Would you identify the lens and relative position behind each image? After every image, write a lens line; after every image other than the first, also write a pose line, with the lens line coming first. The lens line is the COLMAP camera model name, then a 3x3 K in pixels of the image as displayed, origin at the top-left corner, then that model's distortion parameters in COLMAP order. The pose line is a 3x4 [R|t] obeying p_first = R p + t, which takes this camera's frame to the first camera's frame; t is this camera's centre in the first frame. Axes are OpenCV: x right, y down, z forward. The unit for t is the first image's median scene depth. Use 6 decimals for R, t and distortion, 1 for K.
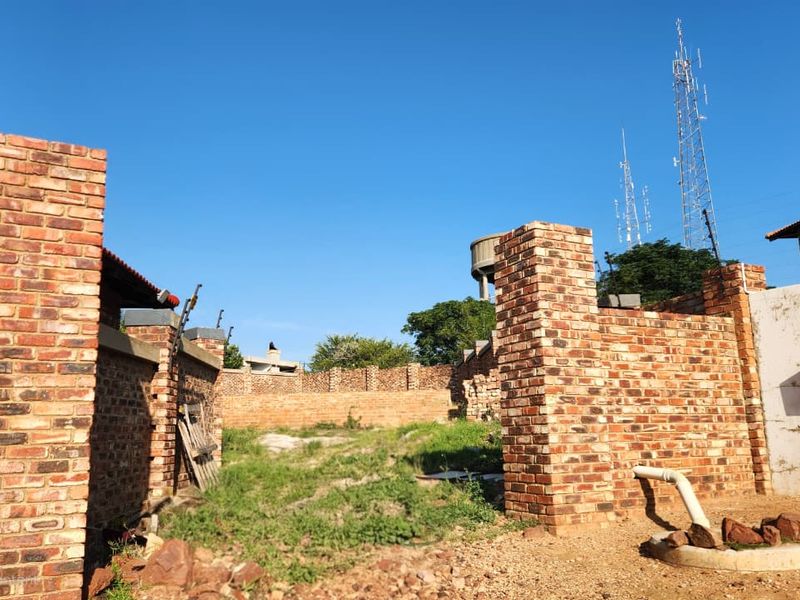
lens RADIAL K [[569.4, 0, 415.4], [0, 569.4, 300.4], [0, 0, 1]] dist [0.032654, -0.000140]
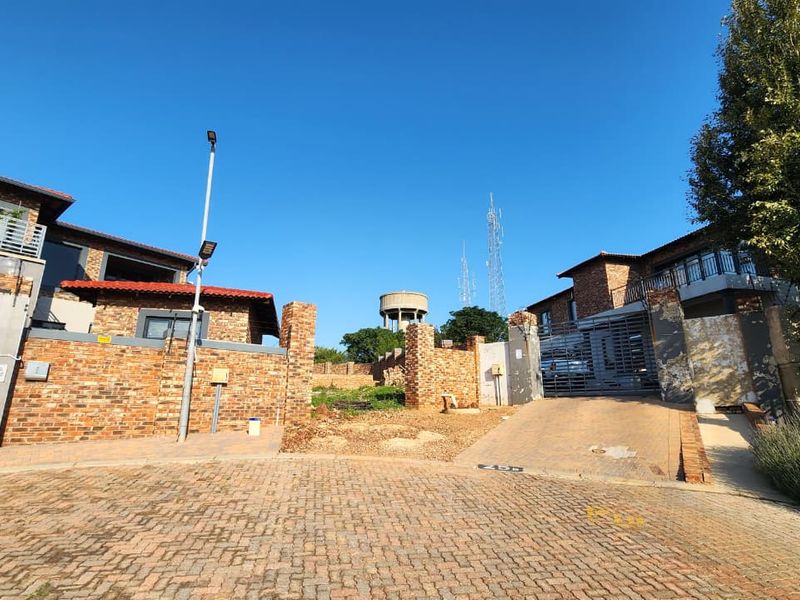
lens RADIAL K [[319.8, 0, 400.0], [0, 319.8, 300.0], [0, 0, 1]] dist [-0.009570, 0.000044]
pose [[0.984506, 0.075677, 0.158178, -0.202441], [-0.061943, 0.994011, -0.090028, -0.080982], [-0.164044, 0.078835, 0.983298, -0.846049]]
